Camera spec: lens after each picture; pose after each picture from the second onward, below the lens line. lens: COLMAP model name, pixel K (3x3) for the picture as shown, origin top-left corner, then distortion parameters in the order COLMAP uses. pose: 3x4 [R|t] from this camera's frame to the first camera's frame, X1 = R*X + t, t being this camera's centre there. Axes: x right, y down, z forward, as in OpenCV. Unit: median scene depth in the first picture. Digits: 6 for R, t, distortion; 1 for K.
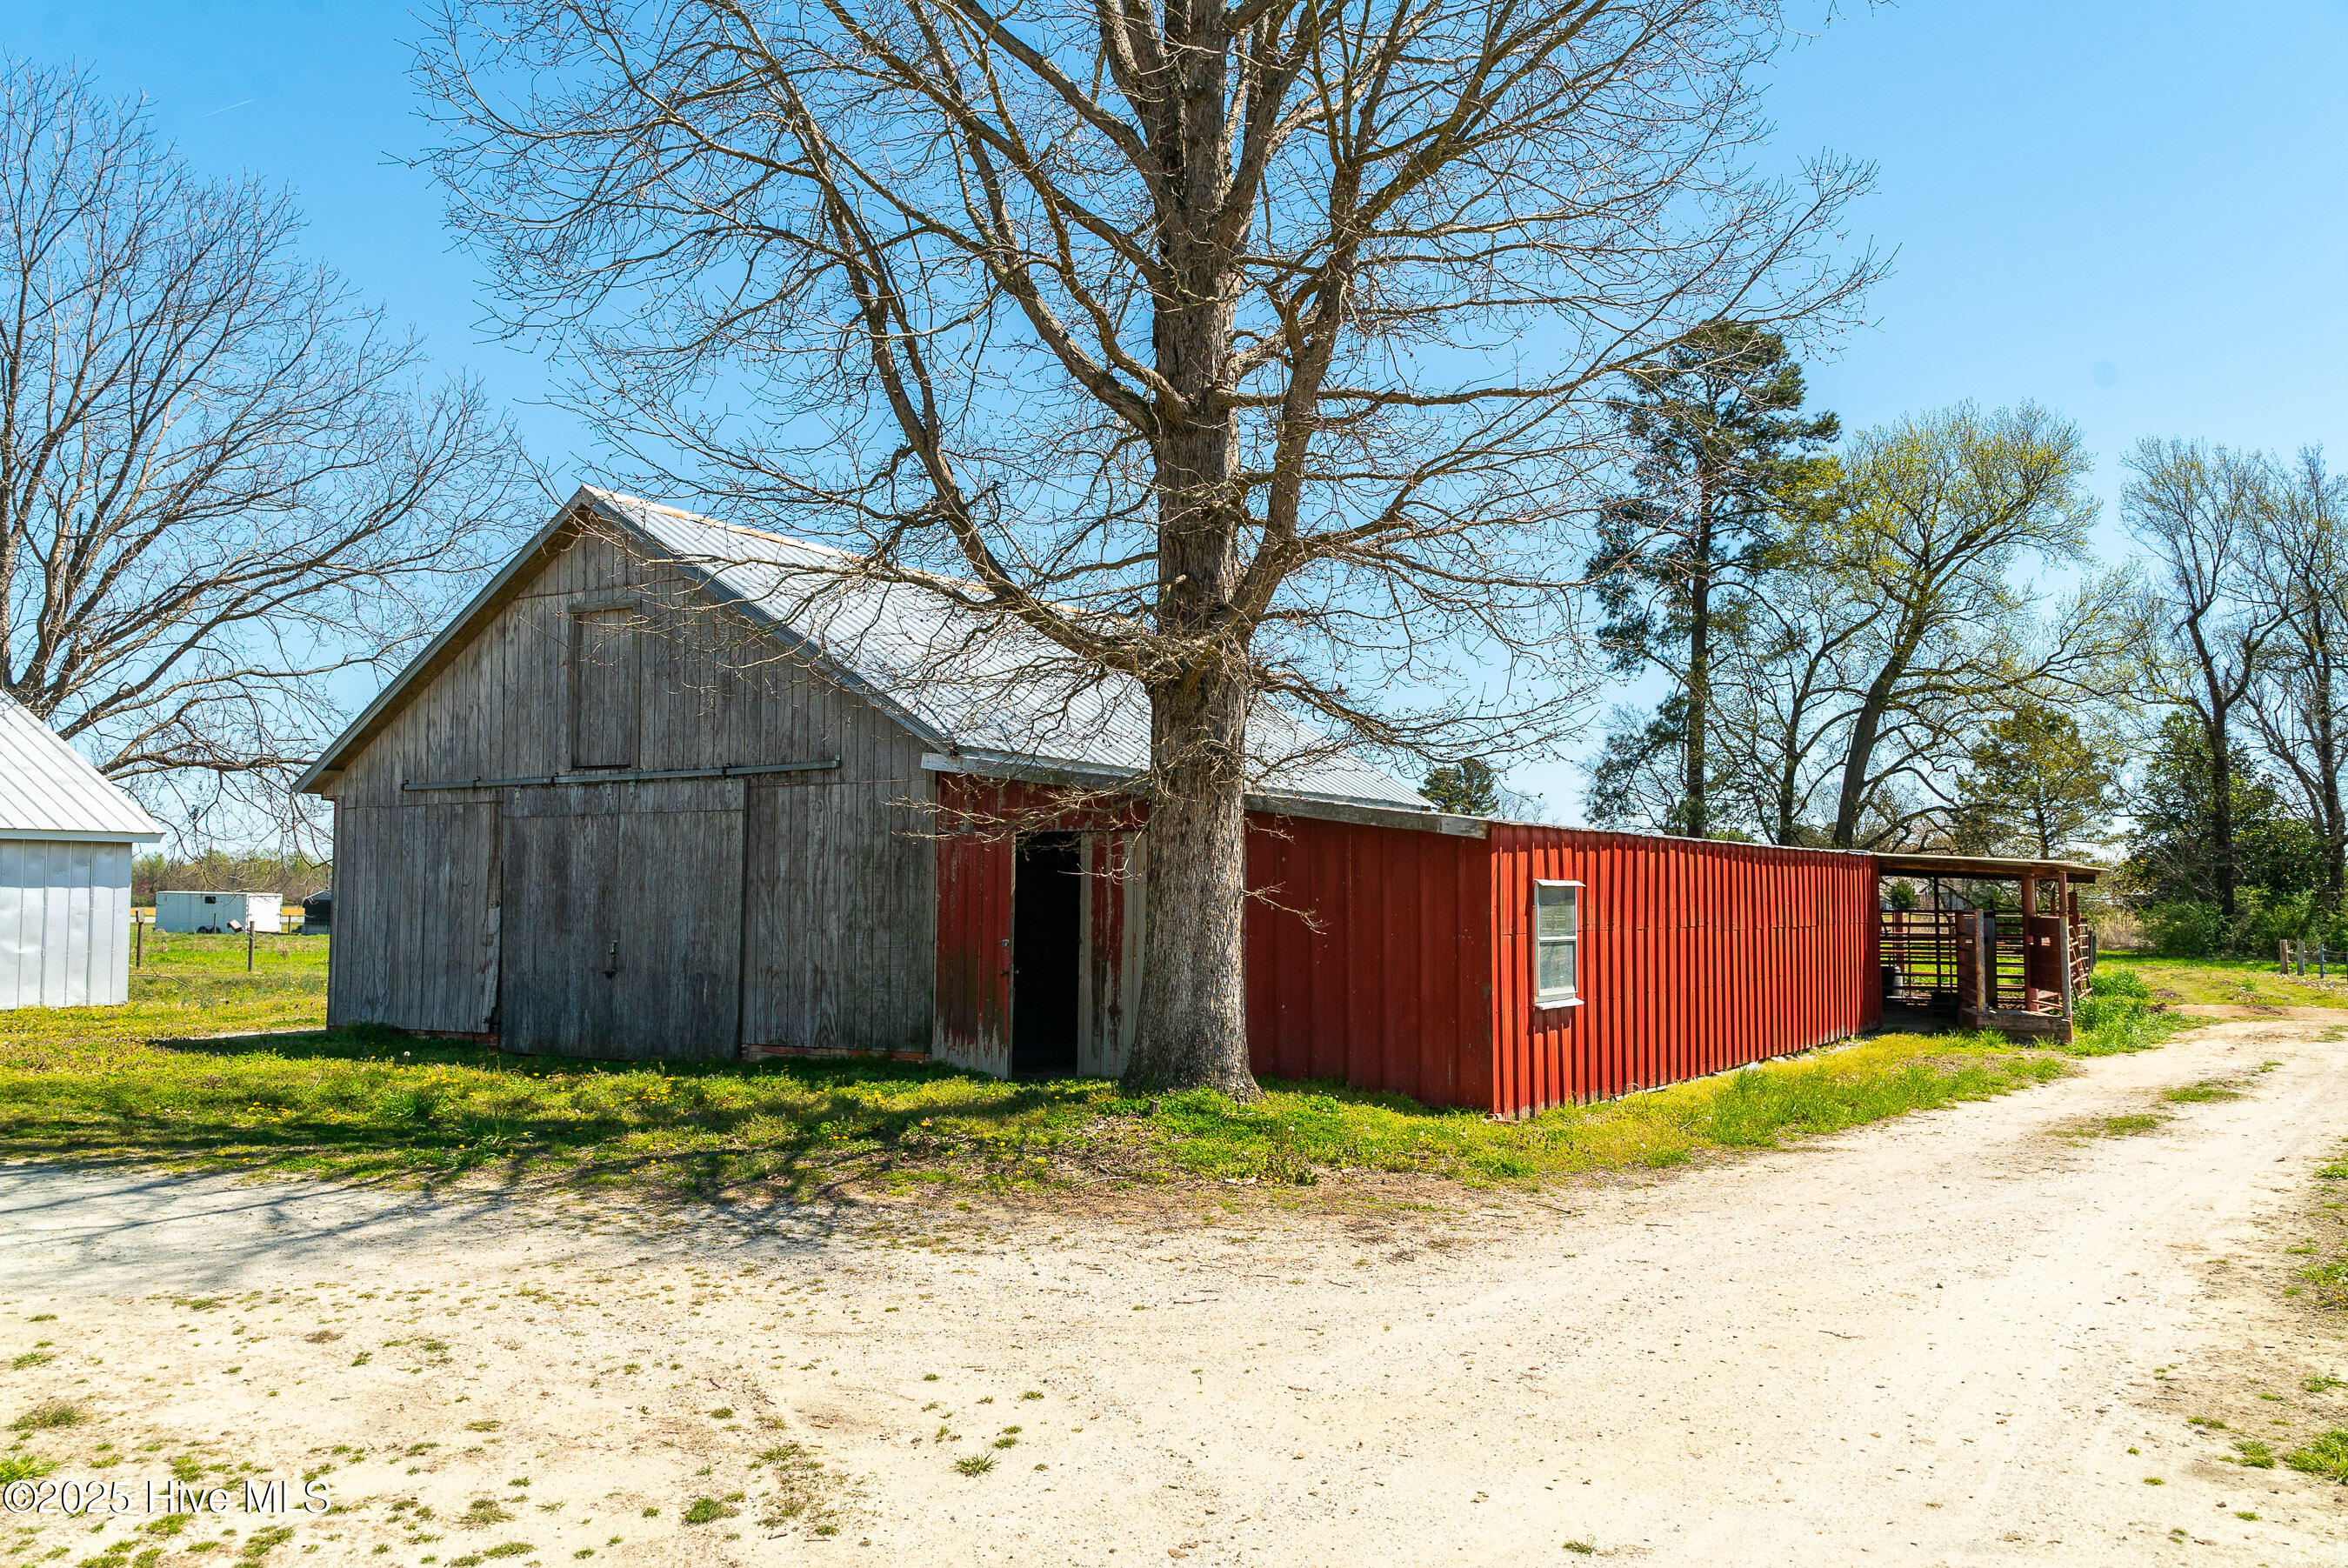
lens RADIAL K [[1917.5, 0, 1165.4], [0, 1917.5, 769.4], [0, 0, 1]] dist [0.009711, -0.011814]
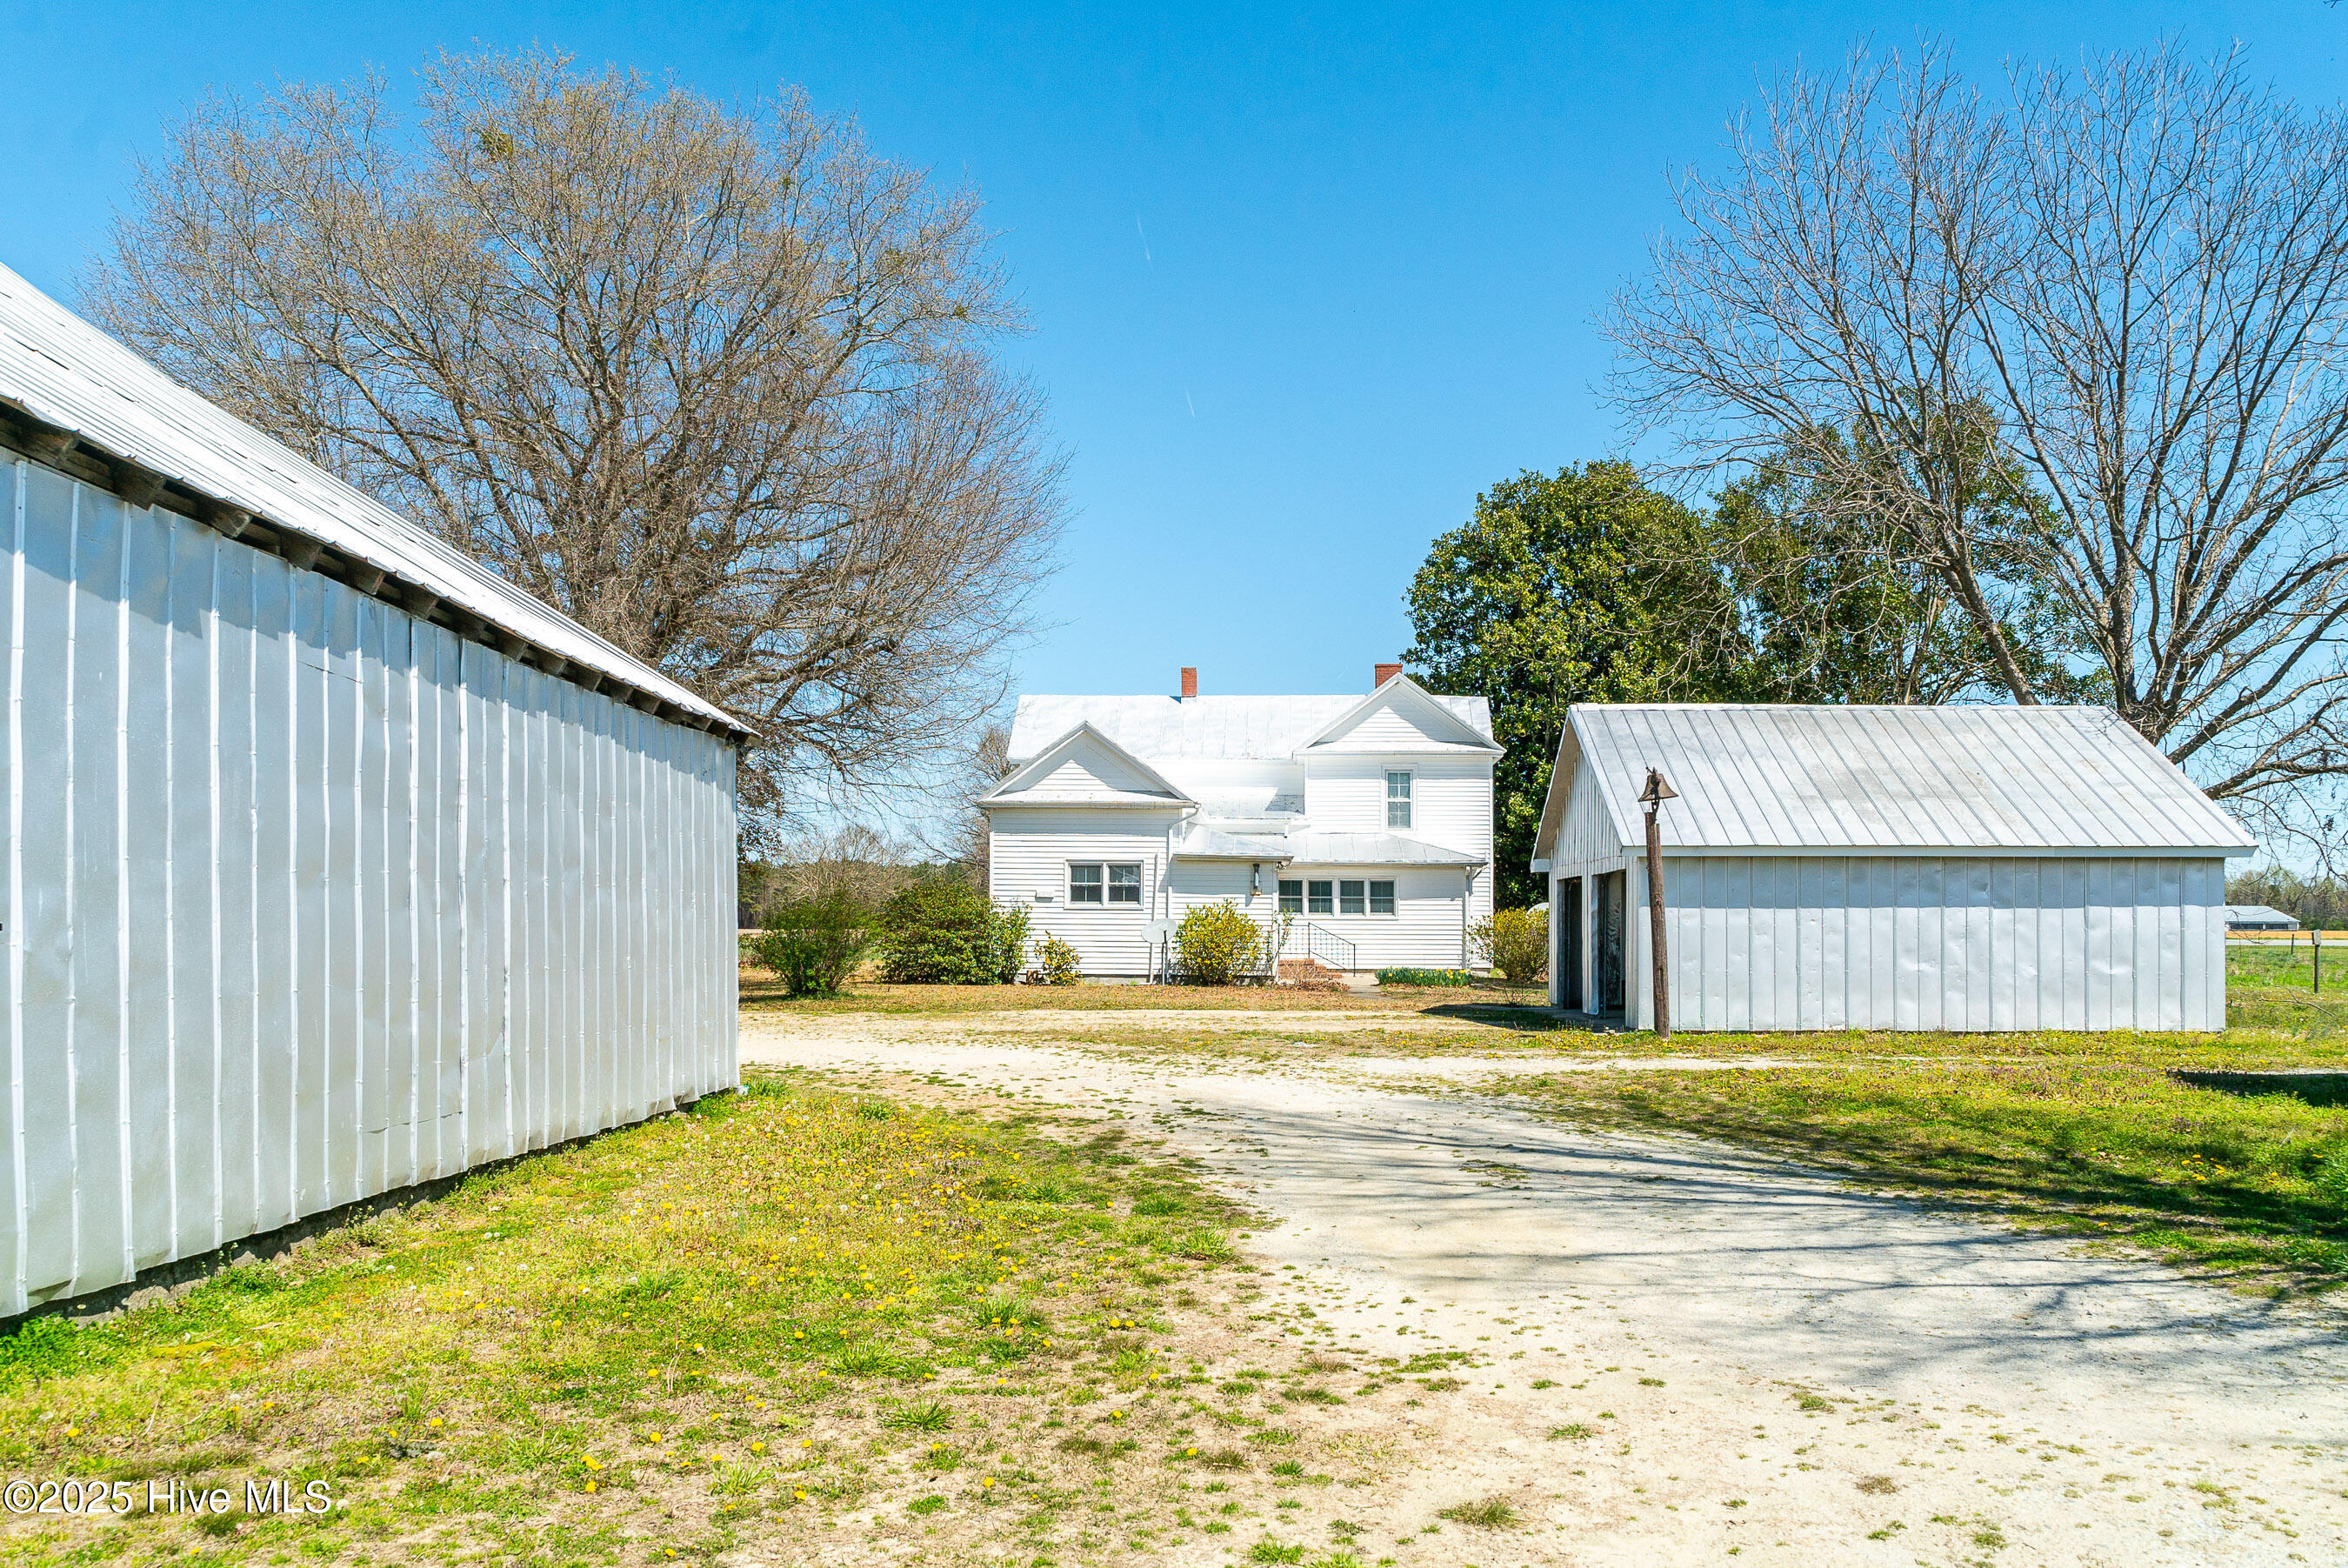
lens RADIAL K [[1917.5, 0, 1213.5], [0, 1917.5, 912.5], [0, 0, 1]] dist [0.009711, -0.011814]
pose [[0.493830, -0.004590, -0.869546, 0.027523], [0.058952, 0.997862, 0.028213, 0.009848], [0.867558, -0.065194, 0.493045, 0.121501]]
